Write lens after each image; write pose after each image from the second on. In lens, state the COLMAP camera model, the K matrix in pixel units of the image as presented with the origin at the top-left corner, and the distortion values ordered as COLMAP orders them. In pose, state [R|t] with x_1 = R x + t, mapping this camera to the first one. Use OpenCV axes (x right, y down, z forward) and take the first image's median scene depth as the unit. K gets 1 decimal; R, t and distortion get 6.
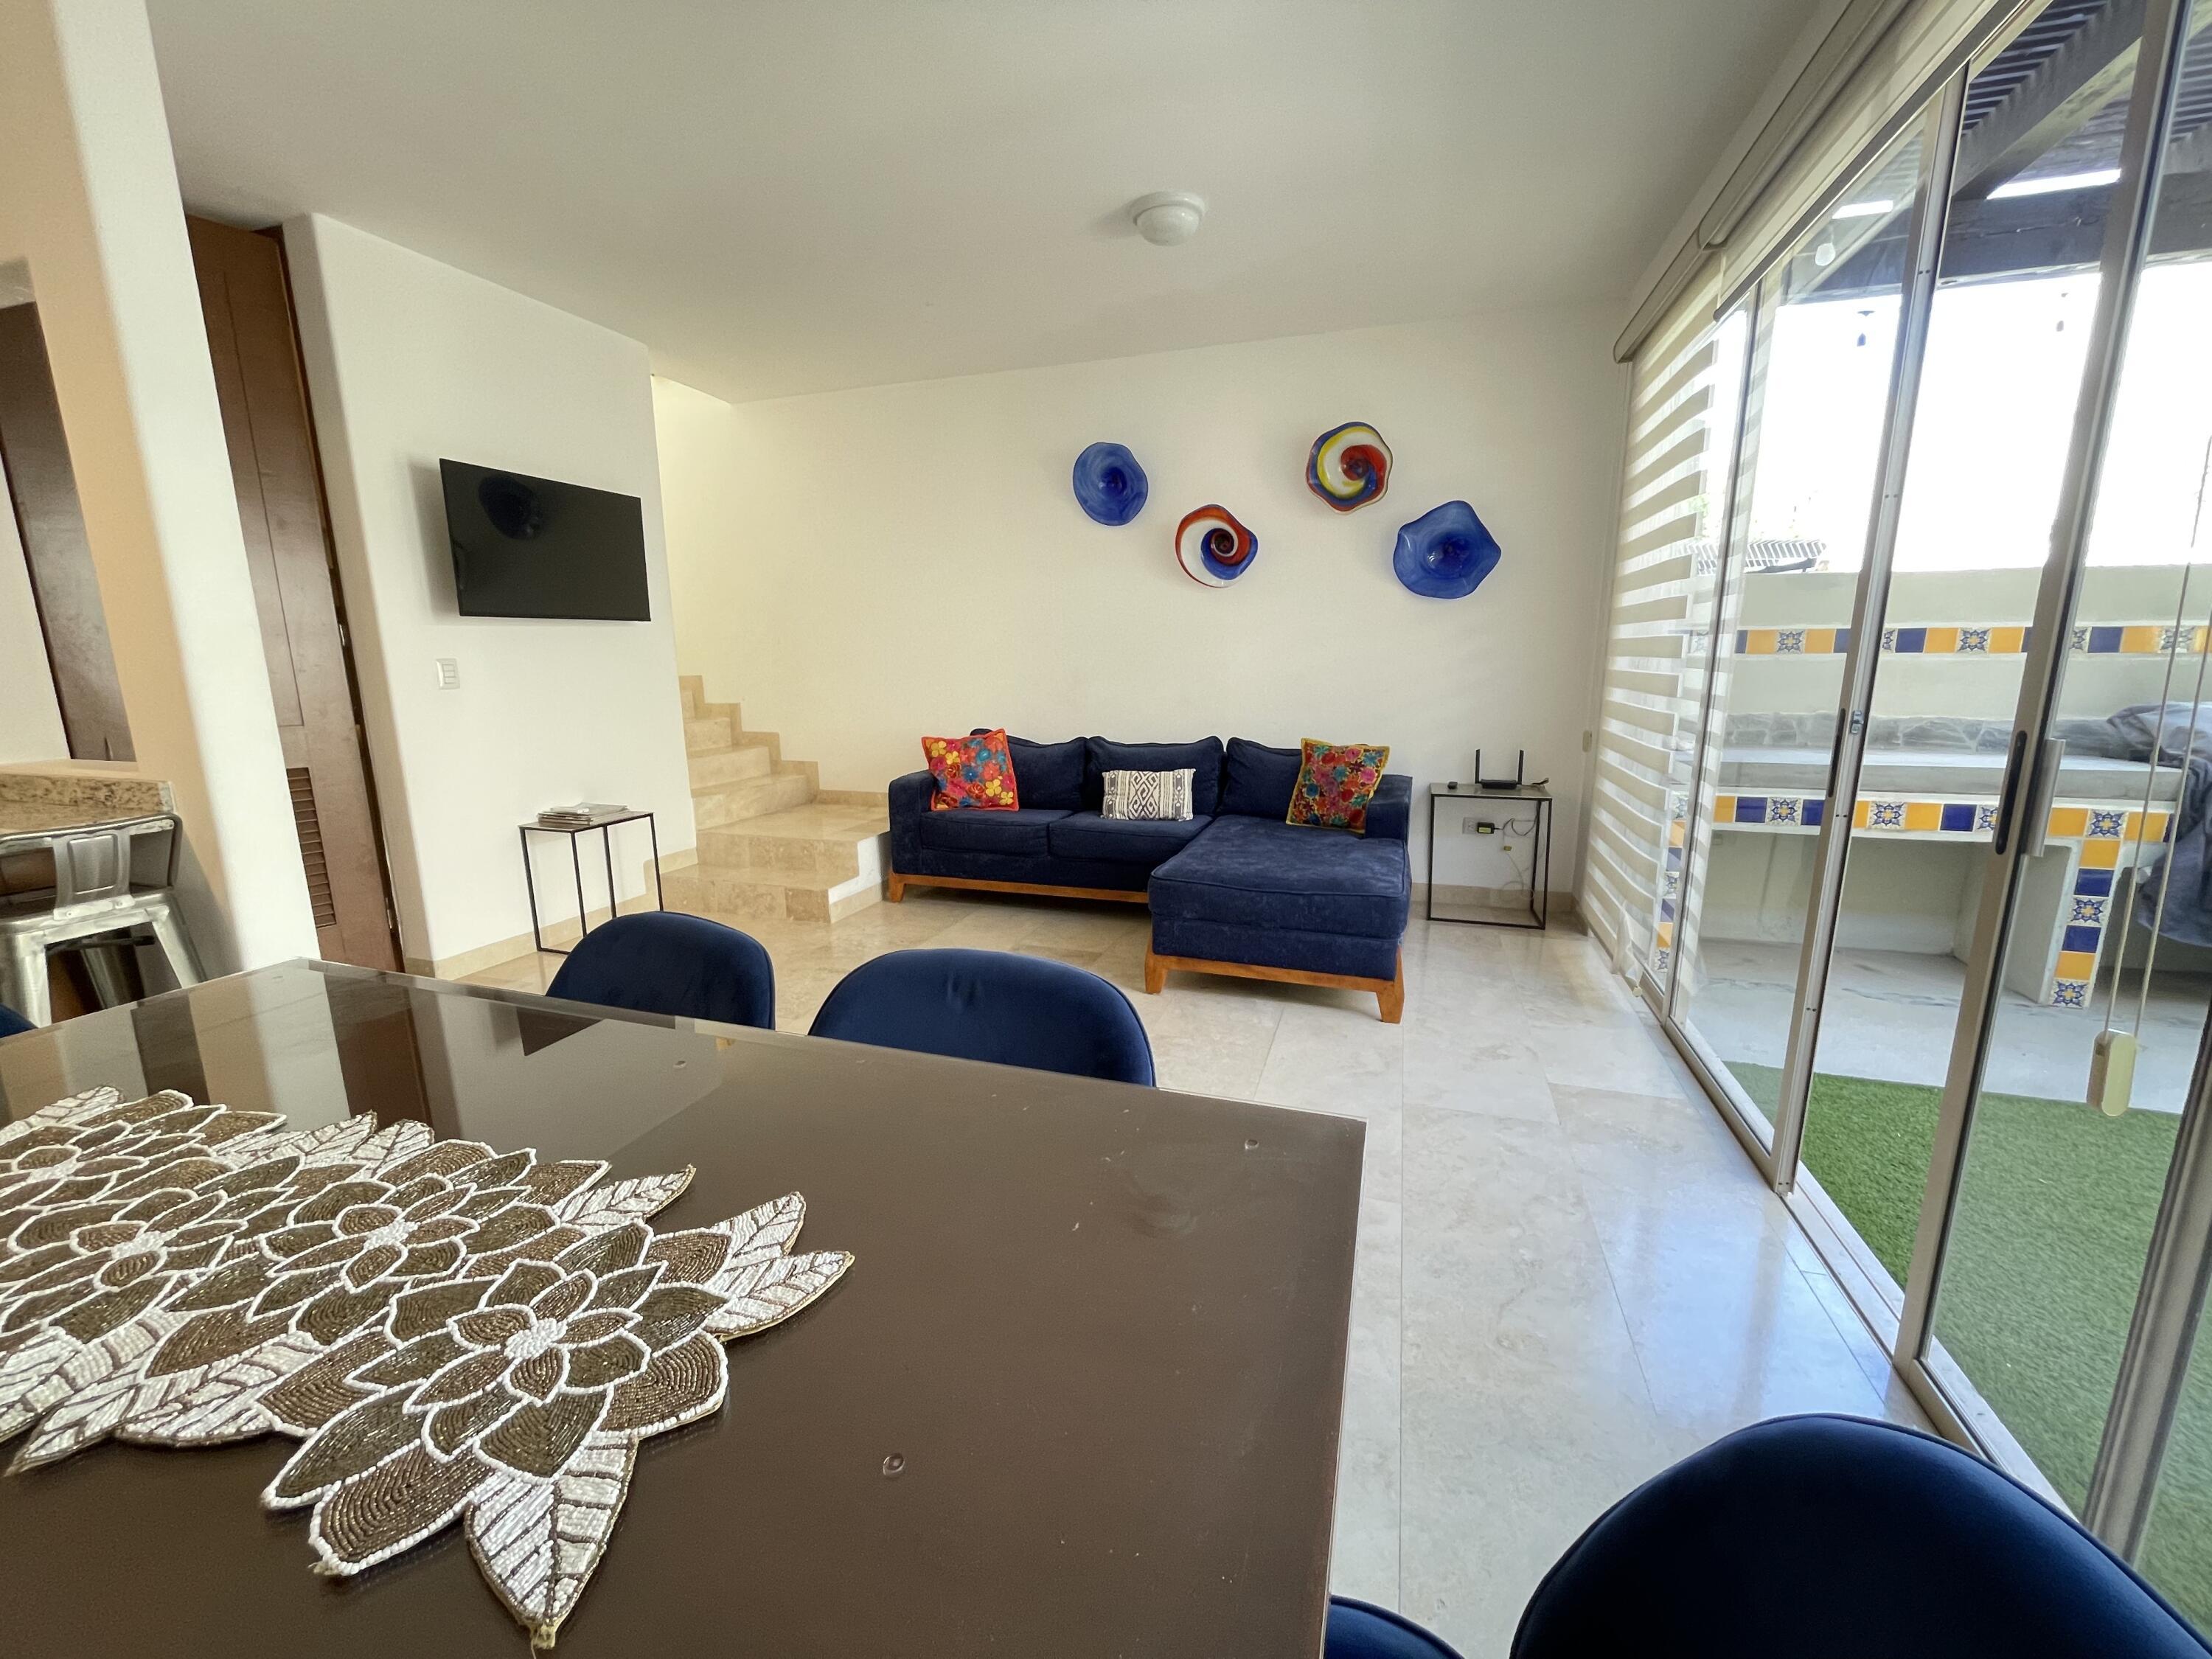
lens RADIAL K [[899.8, 0, 1106.0], [0, 899.8, 829.5], [0, 0, 1]] dist [-0.001157, -0.000276]
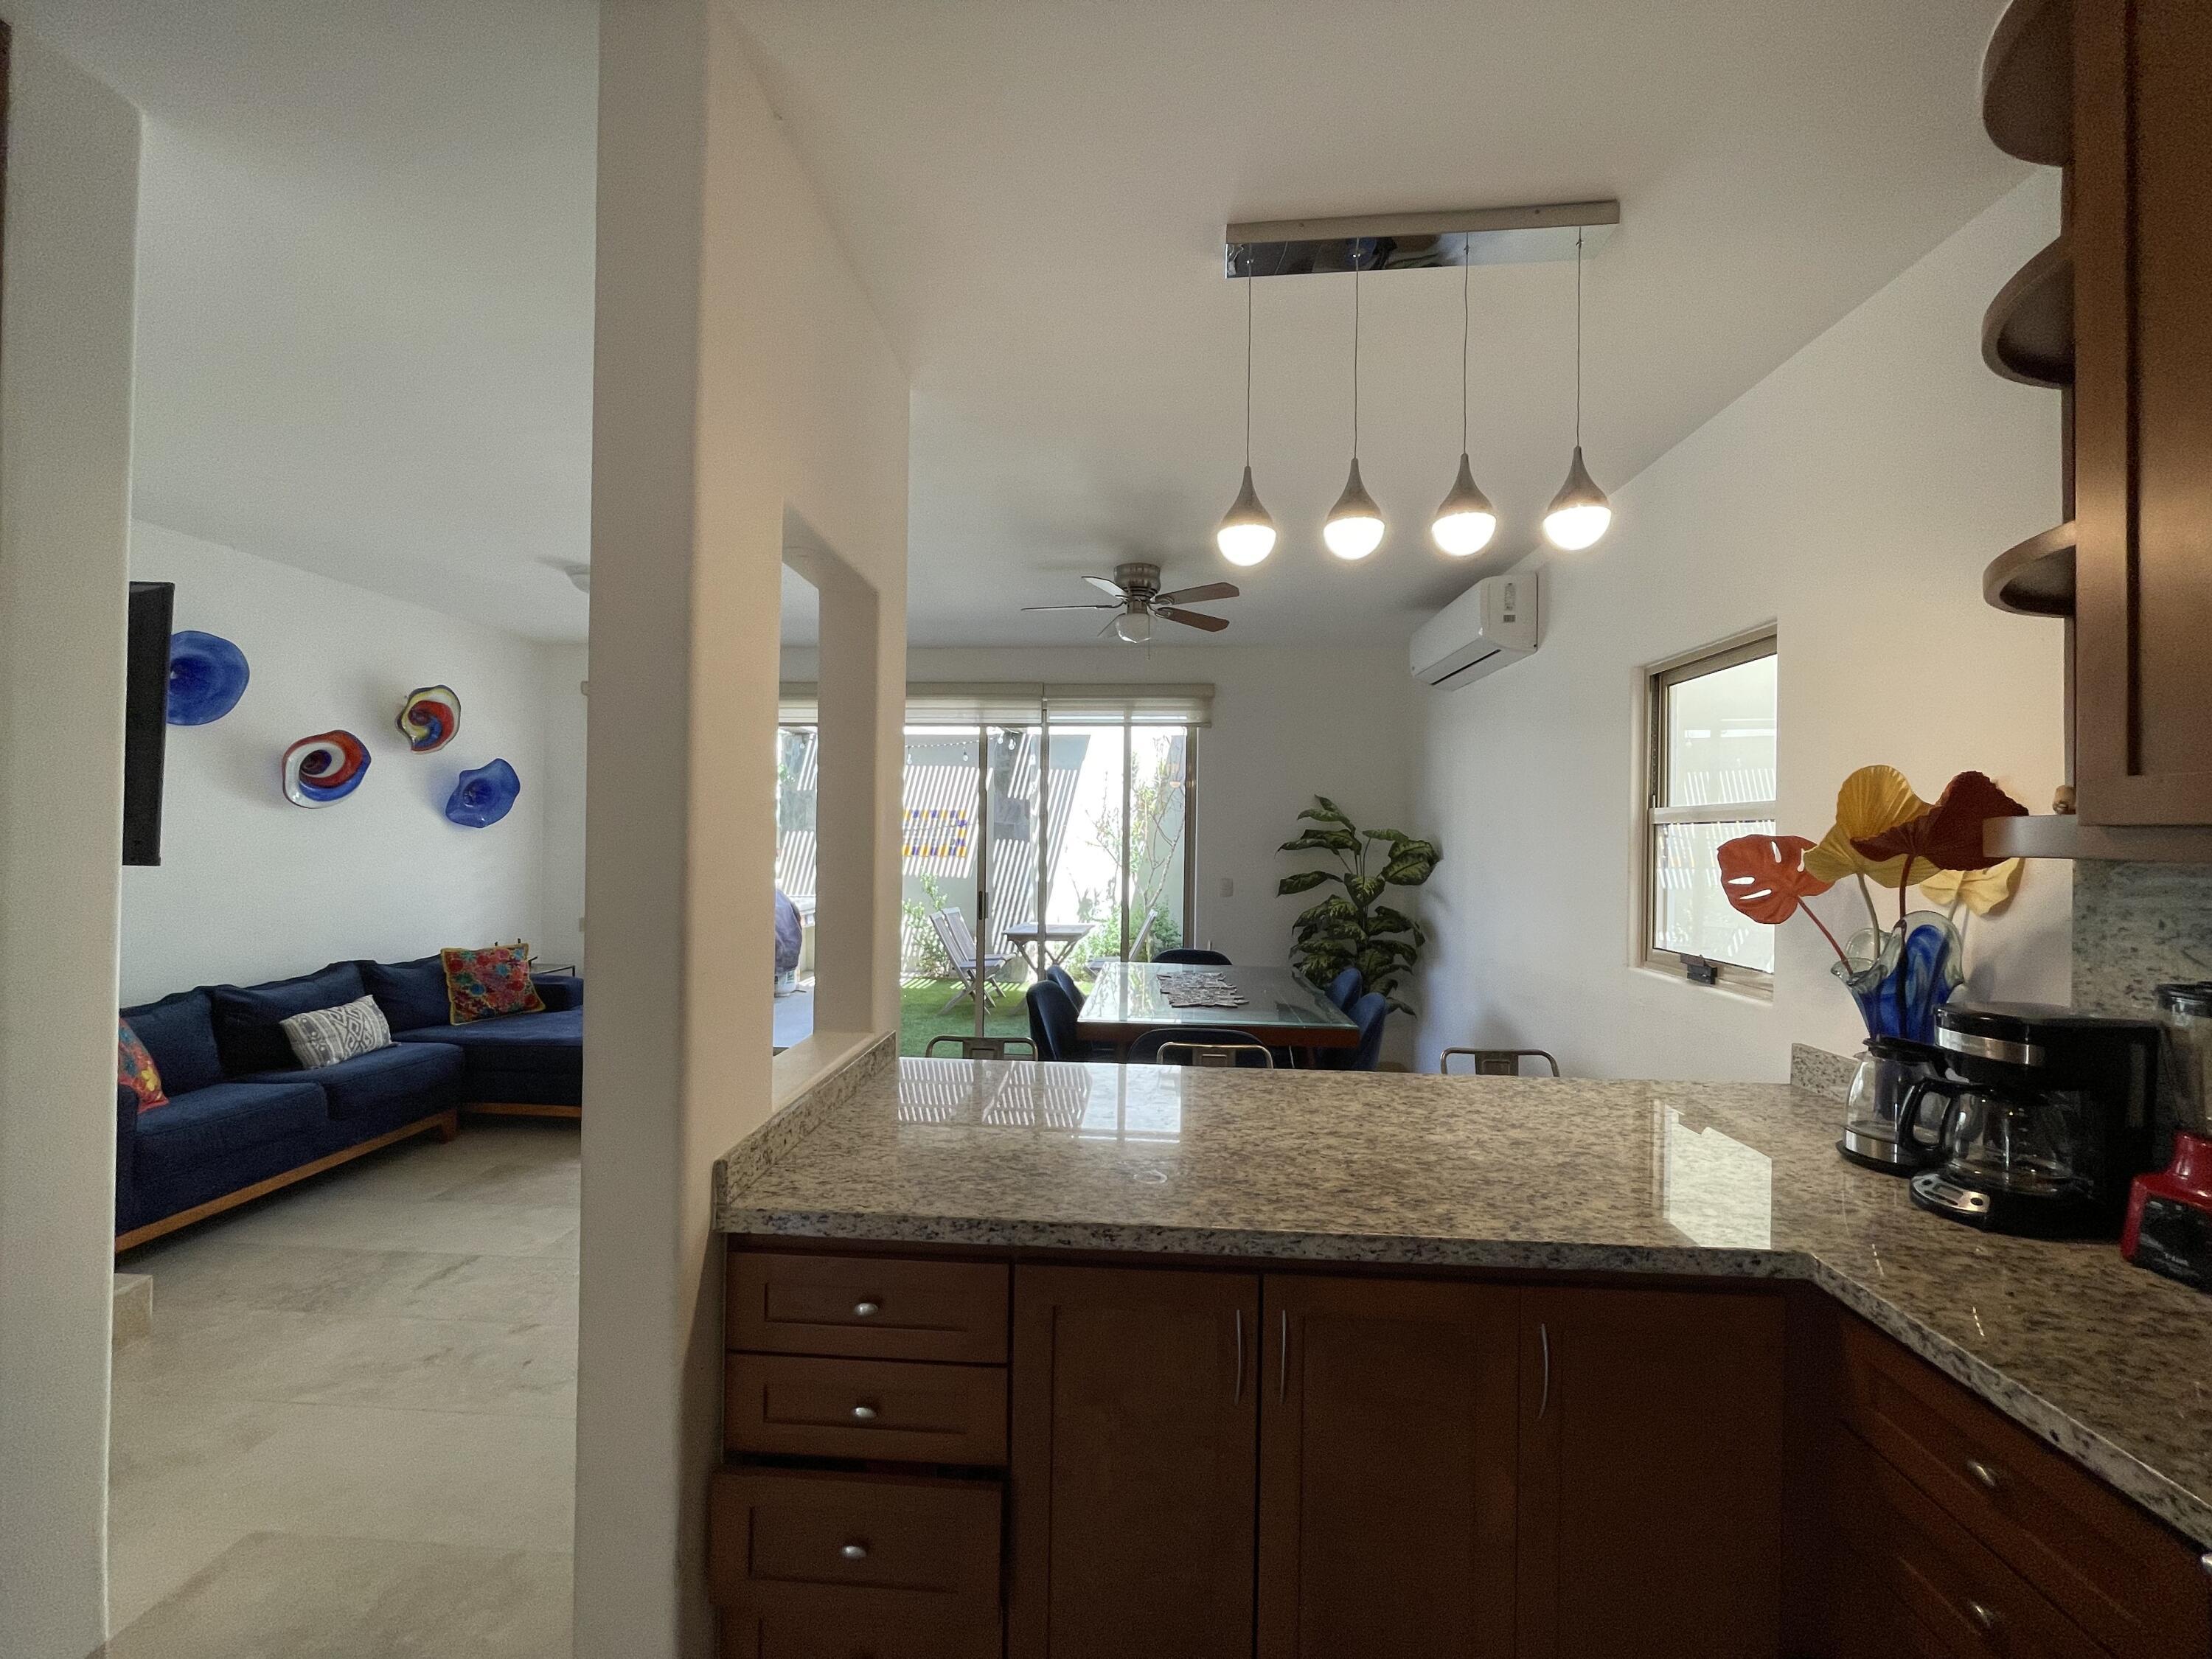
lens RADIAL K [[899.8, 0, 1106.0], [0, 899.8, 829.5], [0, 0, 1]] dist [-0.001157, -0.000276]
pose [[-0.263451, 0.012859, 0.964587, -1.082448], [0.172372, 0.984446, 0.033955, -0.143446], [-0.949148, 0.175213, -0.261570, 0.483909]]
